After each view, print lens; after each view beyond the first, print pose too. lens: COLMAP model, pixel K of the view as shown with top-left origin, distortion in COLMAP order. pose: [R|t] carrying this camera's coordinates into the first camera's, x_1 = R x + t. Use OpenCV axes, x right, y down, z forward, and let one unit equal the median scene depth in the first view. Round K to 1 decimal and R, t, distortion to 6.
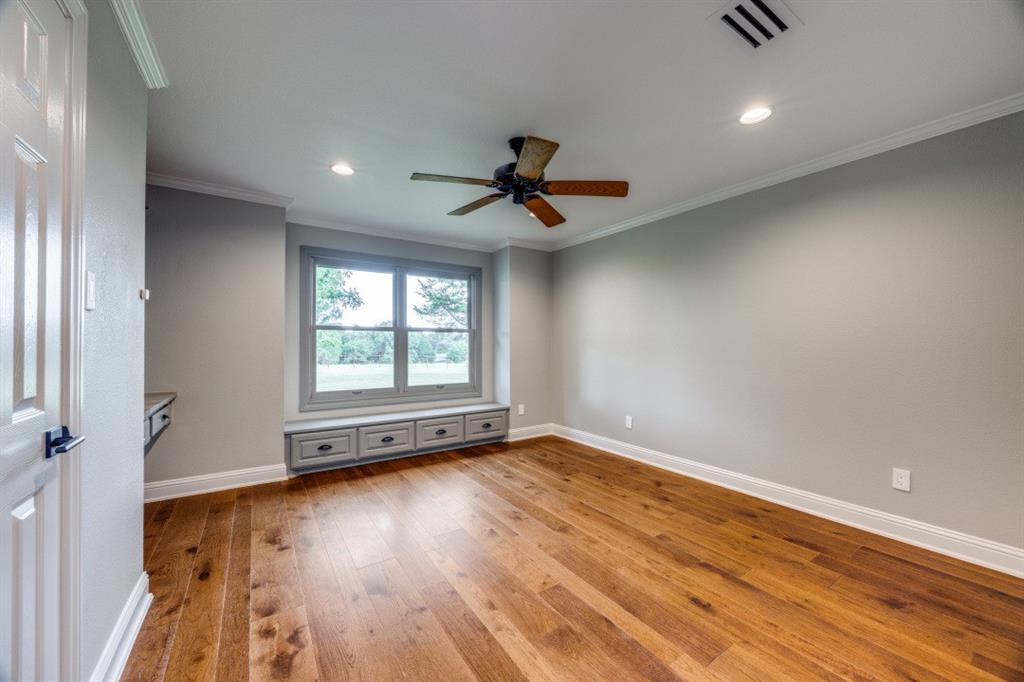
lens RADIAL K [[388.2, 0, 511.1], [0, 388.2, 341.8], [0, 0, 1]] dist [-0.003250, -0.000050]
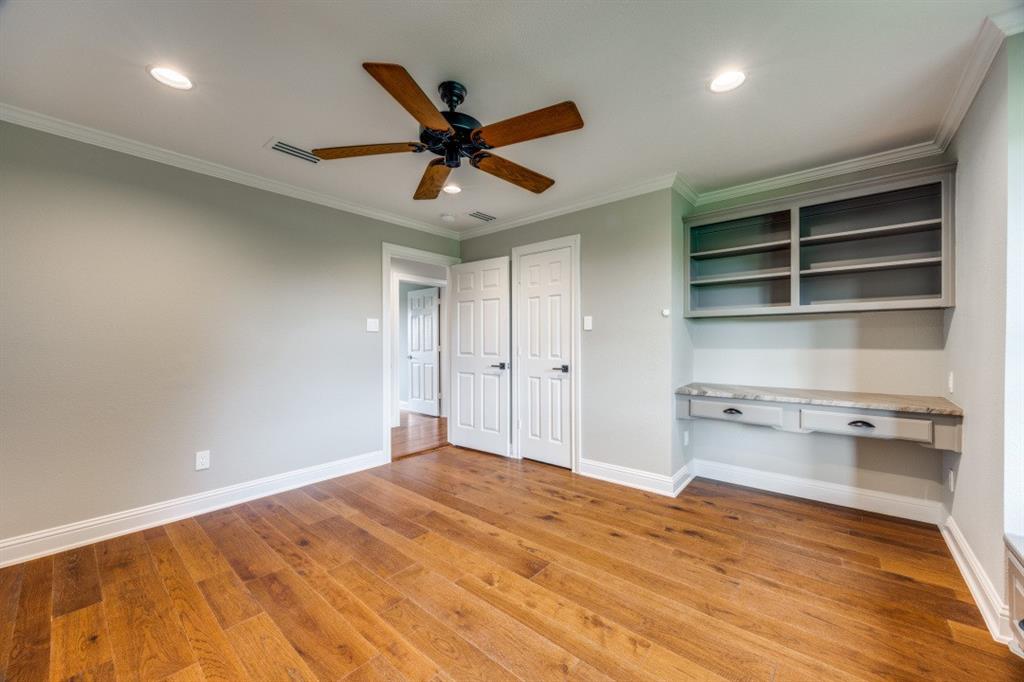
lens RADIAL K [[388.2, 0, 513.1], [0, 388.2, 342.2], [0, 0, 1]] dist [-0.003250, -0.000050]
pose [[-0.961931, 0.003954, -0.273265, 0.138996], [0.005167, 0.999980, -0.003722, 0.011144], [0.273245, -0.004992, -0.961932, 2.105762]]
